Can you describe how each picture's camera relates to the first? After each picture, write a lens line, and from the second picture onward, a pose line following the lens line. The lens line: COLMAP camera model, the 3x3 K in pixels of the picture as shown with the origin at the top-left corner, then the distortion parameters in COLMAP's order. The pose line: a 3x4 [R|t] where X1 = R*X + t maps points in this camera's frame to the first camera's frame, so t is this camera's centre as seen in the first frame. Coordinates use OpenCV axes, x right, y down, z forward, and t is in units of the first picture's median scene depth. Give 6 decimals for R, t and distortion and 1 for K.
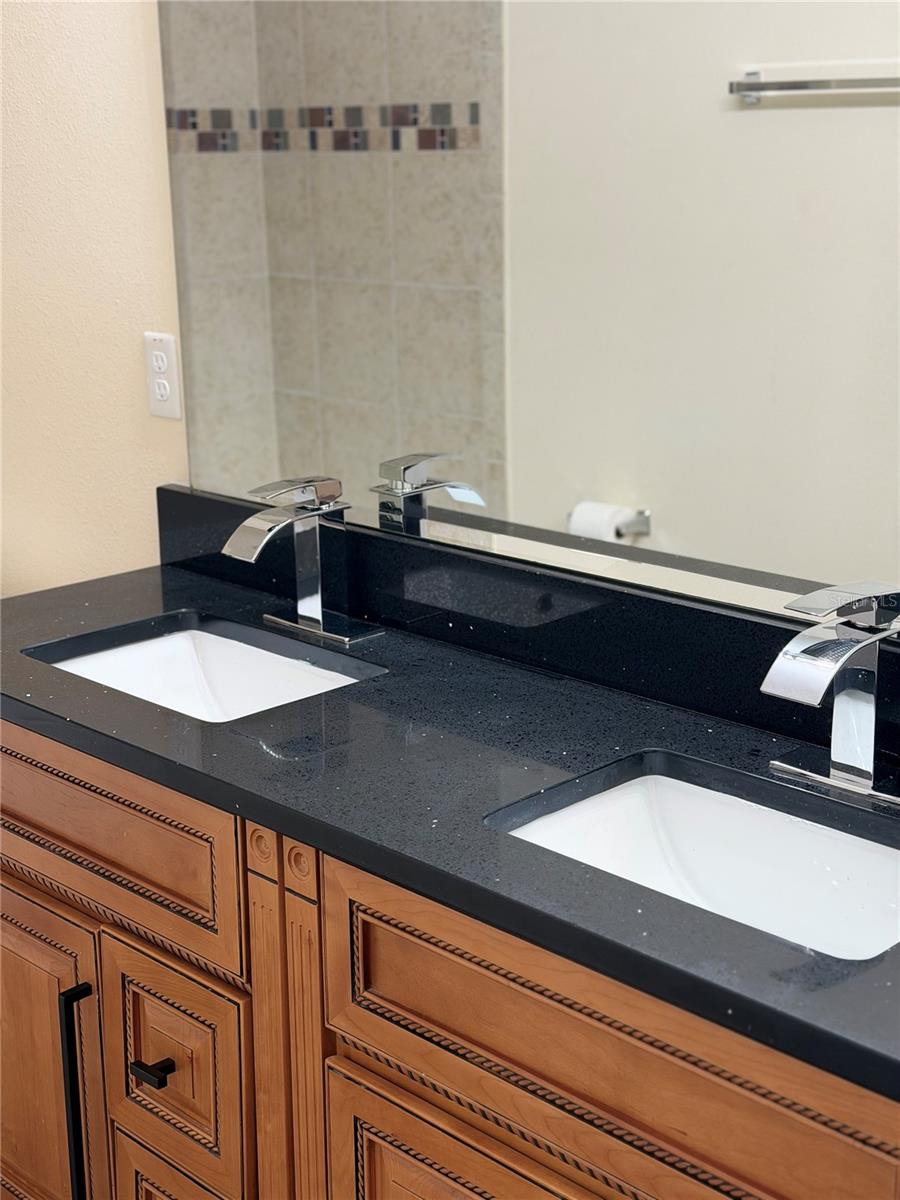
lens RADIAL K [[1671.2, 0, 450.0], [0, 1671.2, 600.0], [0, 0, 1]] dist [0.143679, -0.051888]
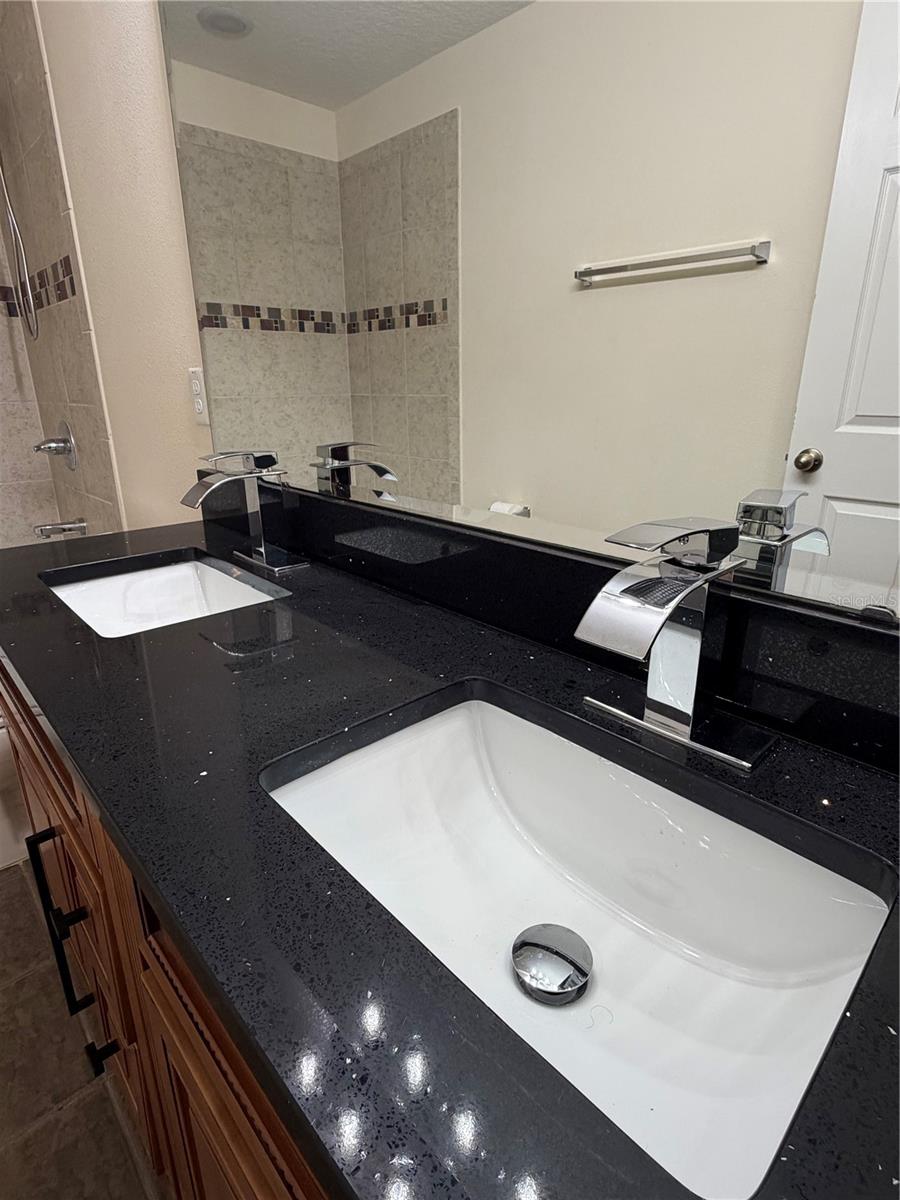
lens RADIAL K [[624.7, 0, 445.4], [0, 624.7, 592.3], [0, 0, 1]] dist [-0.001183, 0.000153]
pose [[0.999120, 0.020480, -0.036609, 0.090059], [-0.018388, 0.998228, 0.056592, 0.009880], [0.037703, -0.055869, 0.997726, 0.471961]]
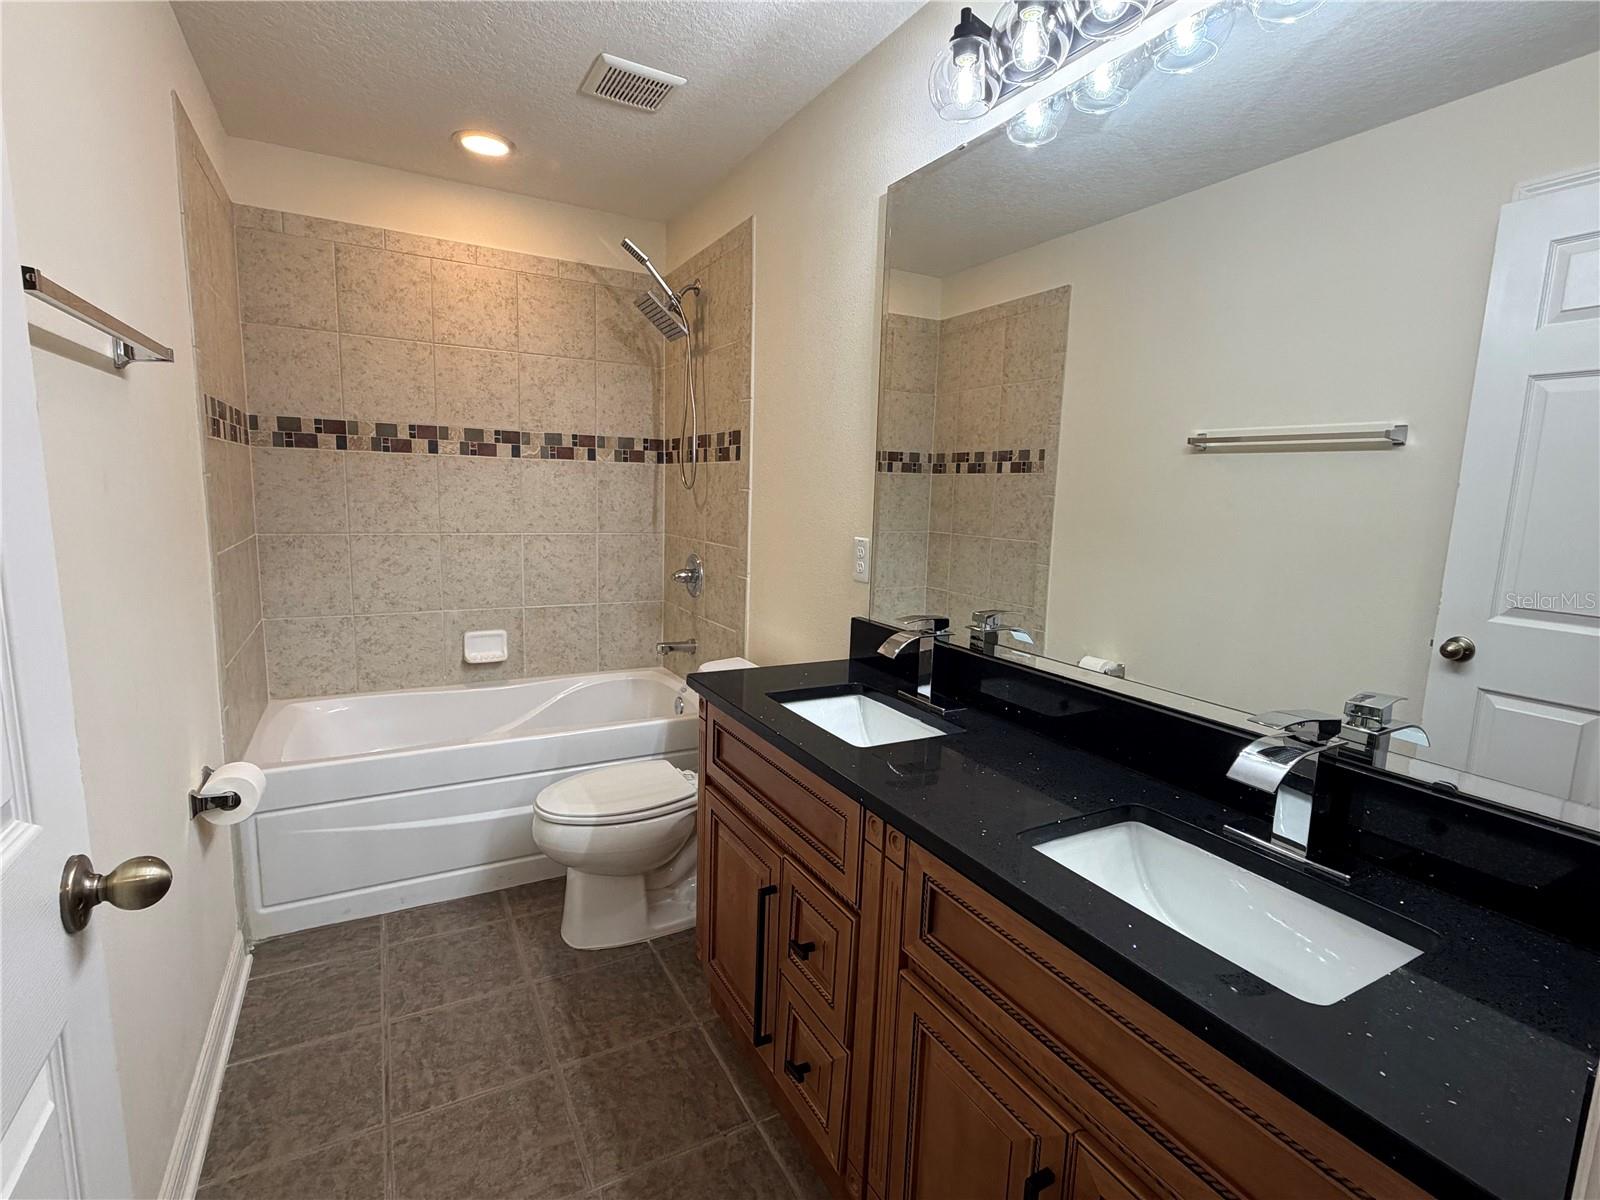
lens RADIAL K [[761.4, 0, 793.4], [0, 761.4, 601.4], [0, 0, 1]] dist [-0.003268, 0.000233]
pose [[0.956115, 0.084250, -0.280618, 0.001038], [-0.117558, 0.987602, -0.104030, 0.012275], [0.268374, 0.132454, 0.954165, 0.183337]]
